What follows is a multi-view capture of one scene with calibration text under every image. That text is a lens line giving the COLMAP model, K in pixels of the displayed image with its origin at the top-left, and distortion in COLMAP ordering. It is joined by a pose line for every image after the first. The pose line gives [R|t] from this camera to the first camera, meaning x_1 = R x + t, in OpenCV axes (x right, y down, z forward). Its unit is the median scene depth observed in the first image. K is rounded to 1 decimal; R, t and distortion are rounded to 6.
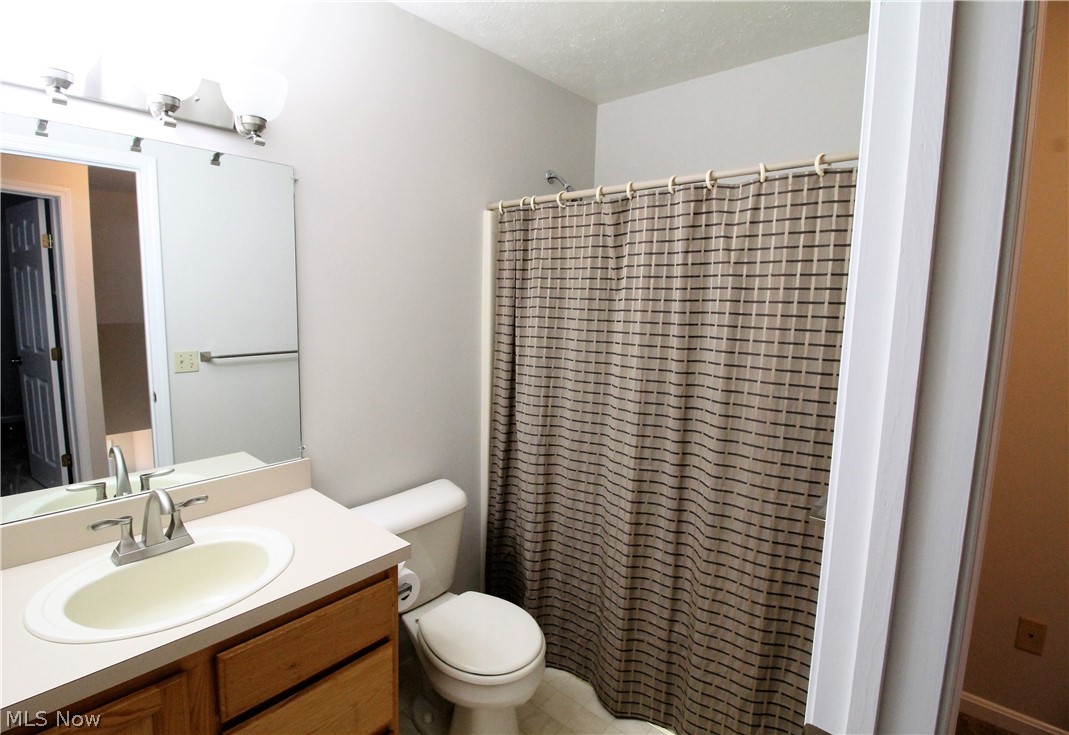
lens RADIAL K [[521.2, 0, 512.3], [0, 521.2, 363.7], [0, 0, 1]] dist [0.001641, -0.013190]
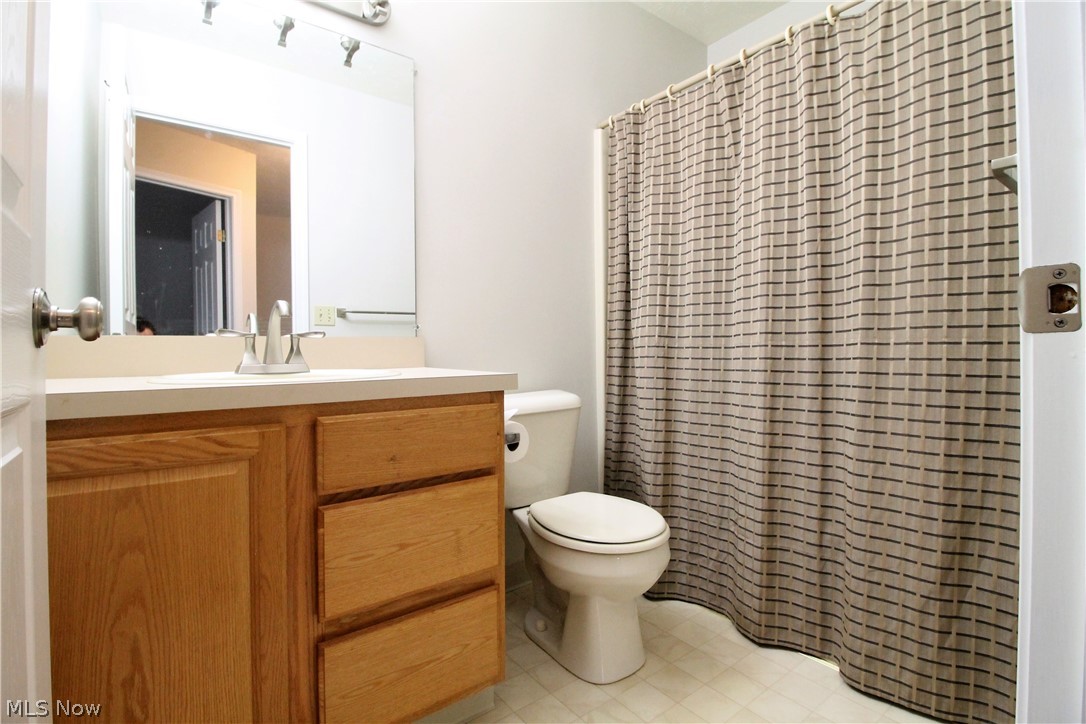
lens RADIAL K [[510.3, 0, 539.3], [0, 510.3, 350.1], [0, 0, 1]] dist [0.001423, -0.014227]
pose [[0.983487, -0.026673, -0.179001, 0.007813], [0.005575, 0.993075, -0.117352, 0.305071], [0.180892, 0.114417, 0.976825, 0.071581]]
